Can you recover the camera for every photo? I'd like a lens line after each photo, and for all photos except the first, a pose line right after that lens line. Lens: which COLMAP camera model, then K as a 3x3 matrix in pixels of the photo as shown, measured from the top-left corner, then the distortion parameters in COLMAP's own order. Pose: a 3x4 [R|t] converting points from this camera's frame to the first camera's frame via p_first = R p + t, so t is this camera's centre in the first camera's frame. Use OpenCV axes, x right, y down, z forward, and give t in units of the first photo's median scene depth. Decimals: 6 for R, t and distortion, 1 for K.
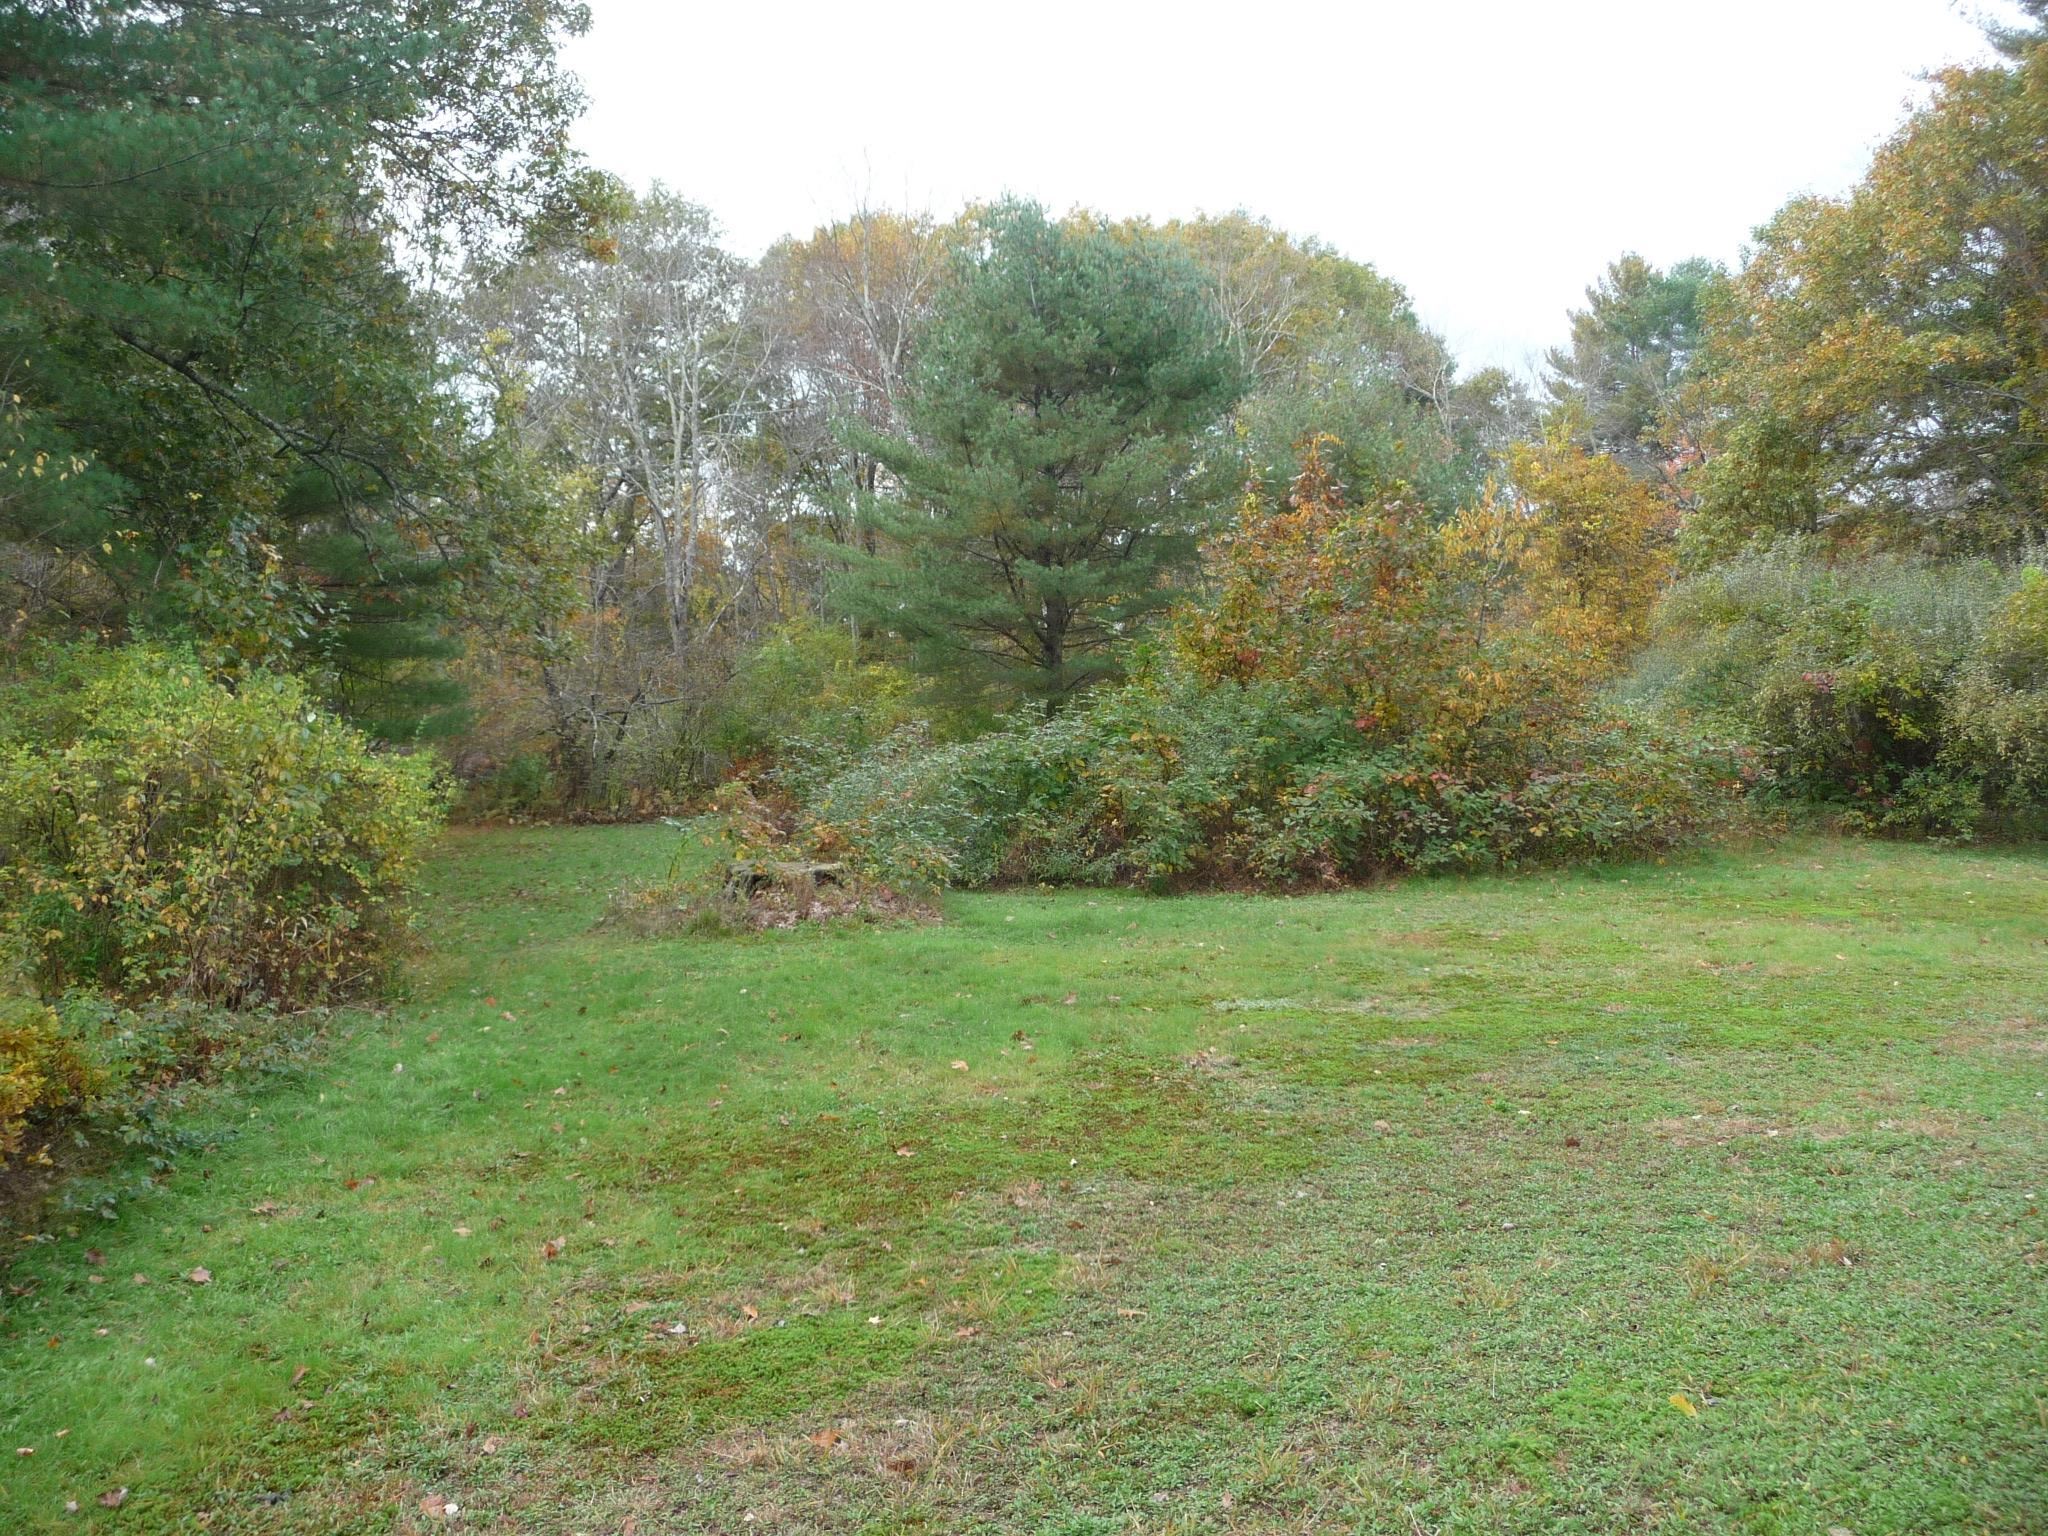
lens RADIAL K [[1705.2, 0, 1021.1], [0, 1705.2, 765.5], [0, 0, 1]] dist [-0.040836, 0.035312]
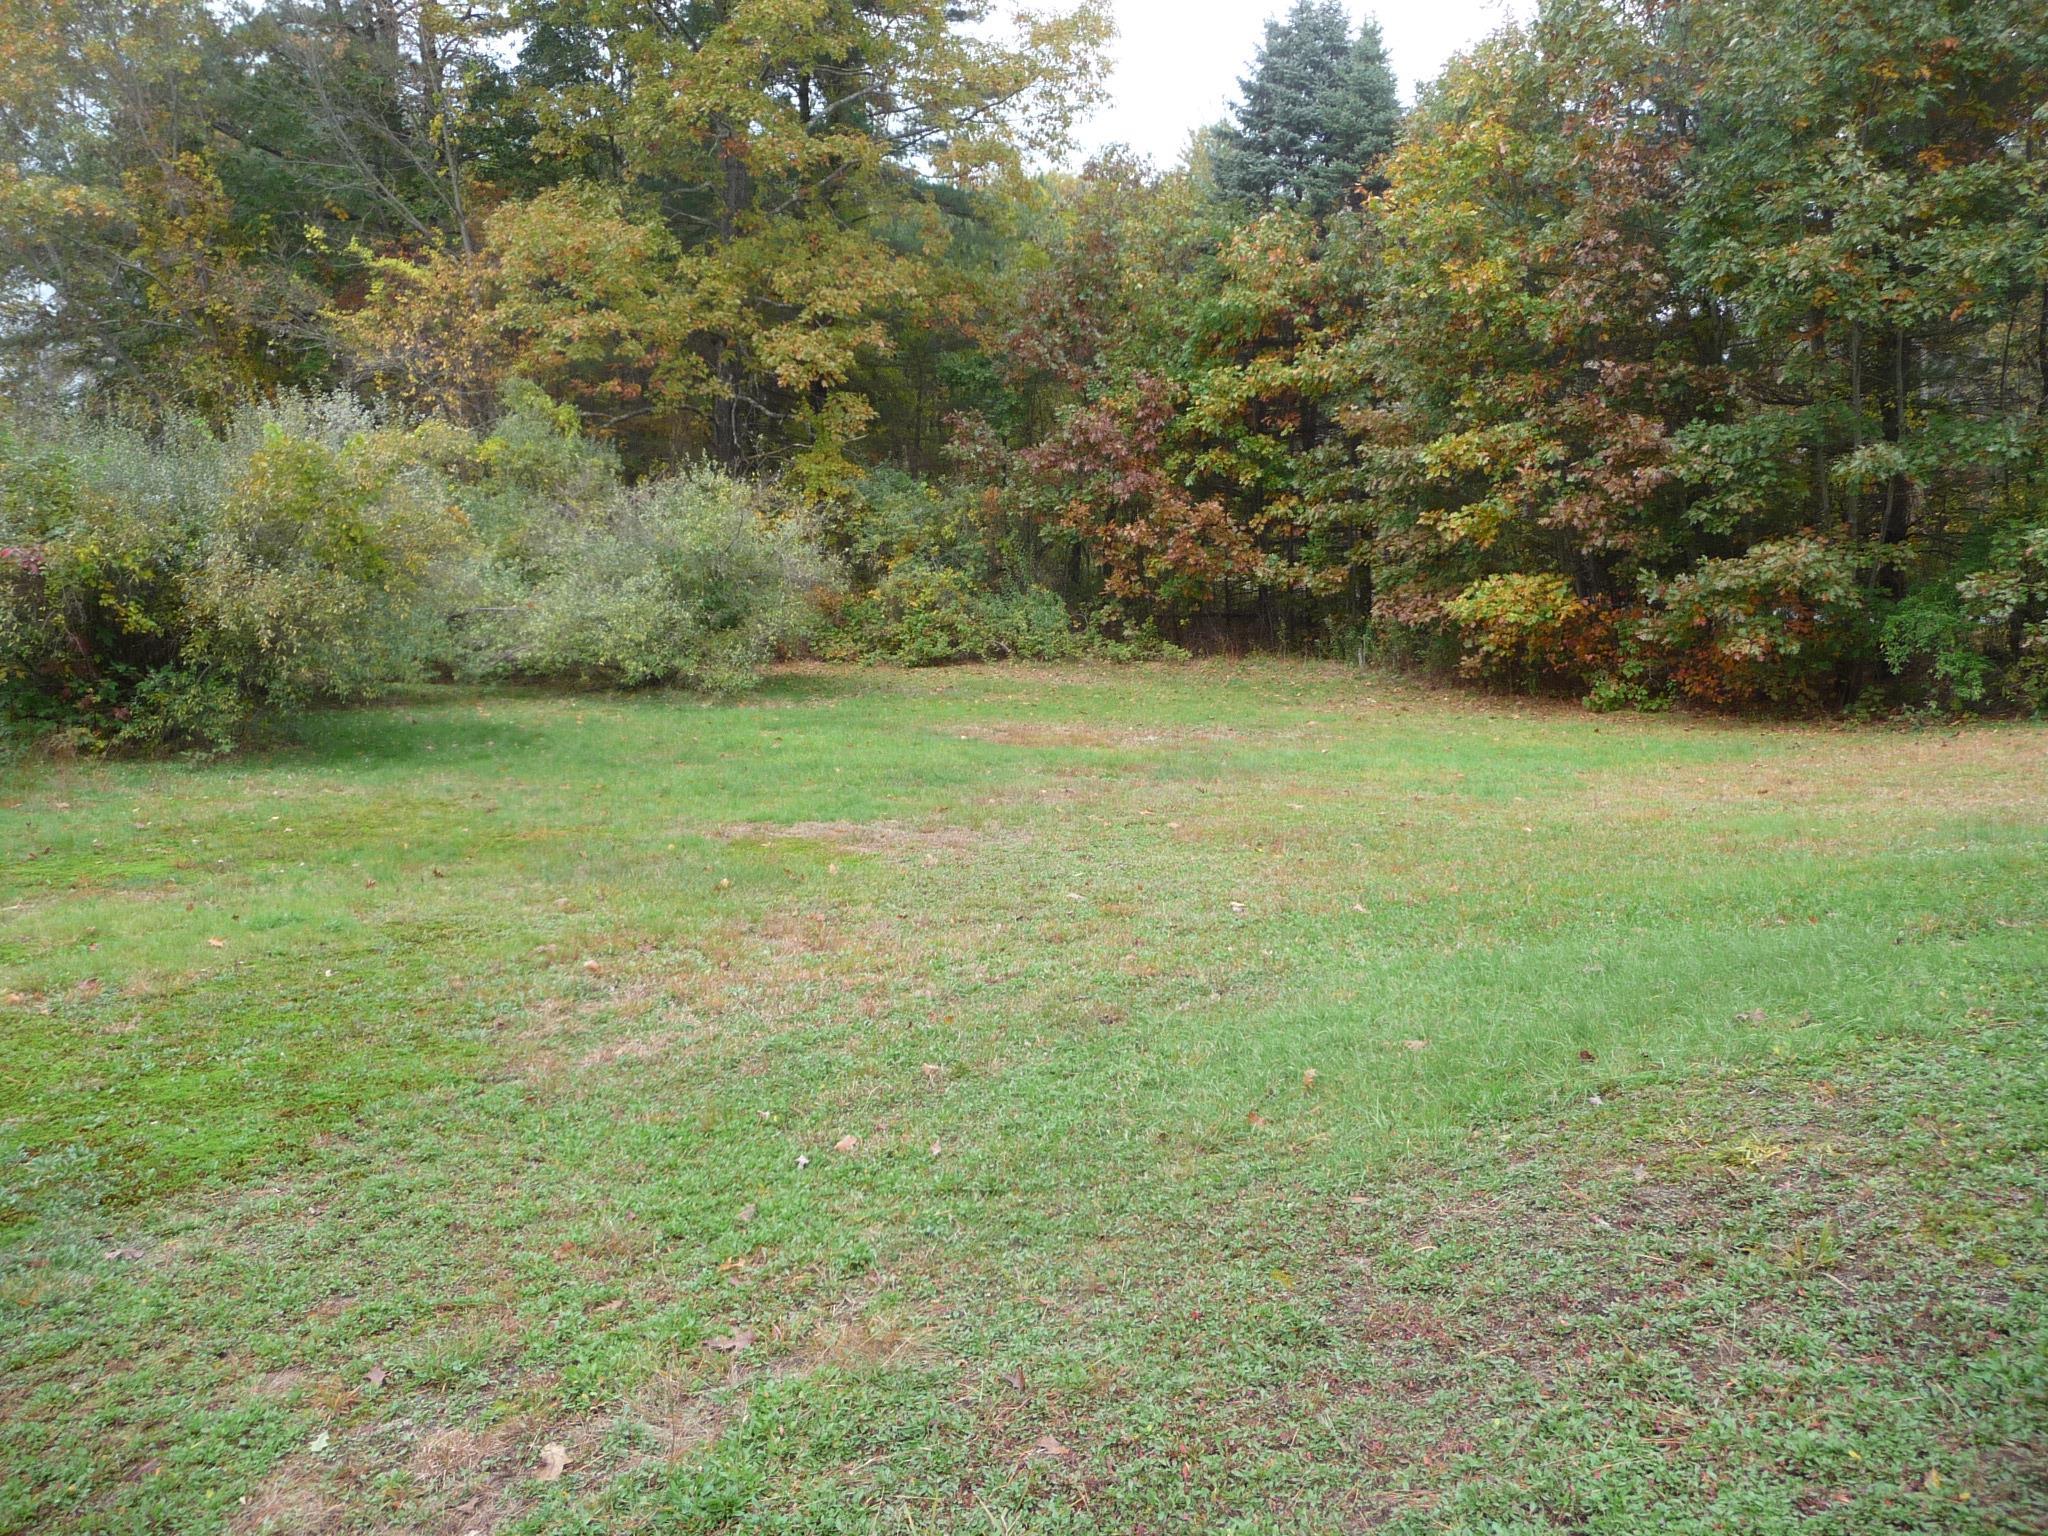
lens RADIAL K [[1705.2, 0, 1015.5], [0, 1705.2, 759.4], [0, 0, 1]] dist [-0.040836, 0.035312]
pose [[0.516780, -0.088470, 0.851535, 0.052295], [0.047812, 0.996076, 0.074471, 0.004275], [-0.854782, 0.002229, 0.518982, 0.232622]]
